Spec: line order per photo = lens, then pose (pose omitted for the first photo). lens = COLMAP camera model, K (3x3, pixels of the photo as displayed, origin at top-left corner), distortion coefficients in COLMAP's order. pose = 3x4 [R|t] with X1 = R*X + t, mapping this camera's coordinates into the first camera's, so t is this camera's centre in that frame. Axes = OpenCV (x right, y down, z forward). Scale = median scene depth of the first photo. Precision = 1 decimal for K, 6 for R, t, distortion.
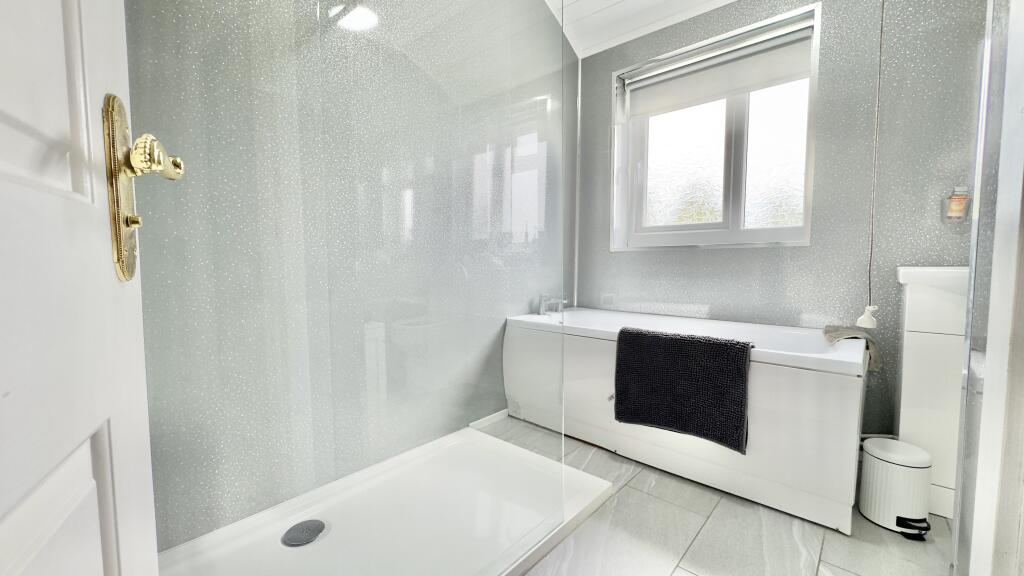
lens RADIAL K [[409.2, 0, 512.0], [0, 409.2, 288.0], [0, 0, 1]] dist [-0.000474, 0.000035]
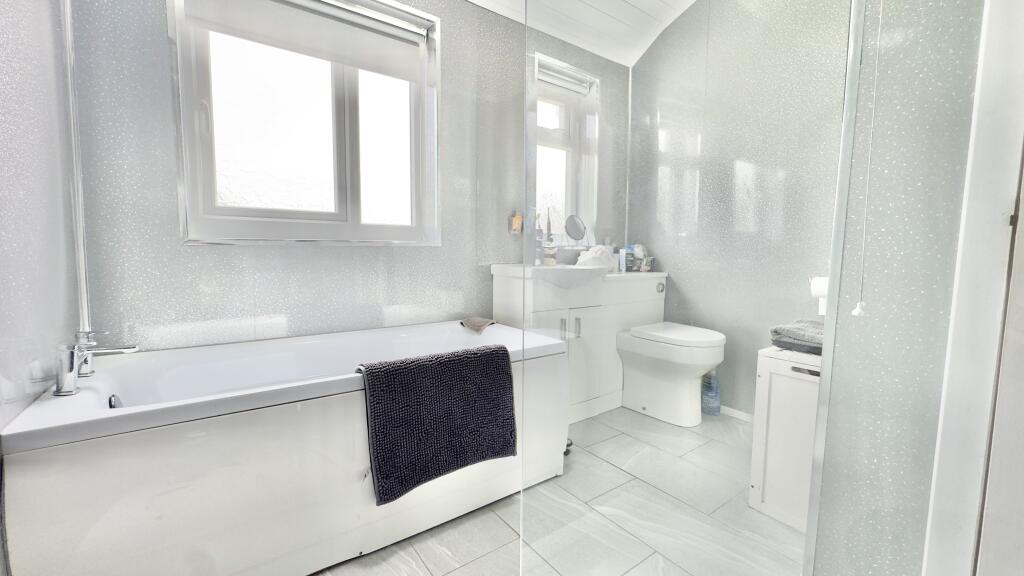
lens RADIAL K [[409.2, 0, 512.0], [0, 409.2, 288.0], [0, 0, 1]] dist [-0.000474, 0.000035]
pose [[0.201278, -0.084190, 0.975909, -0.314026], [0.053262, 0.995766, 0.074917, -0.066182], [-0.978085, 0.036900, 0.204910, 0.620526]]
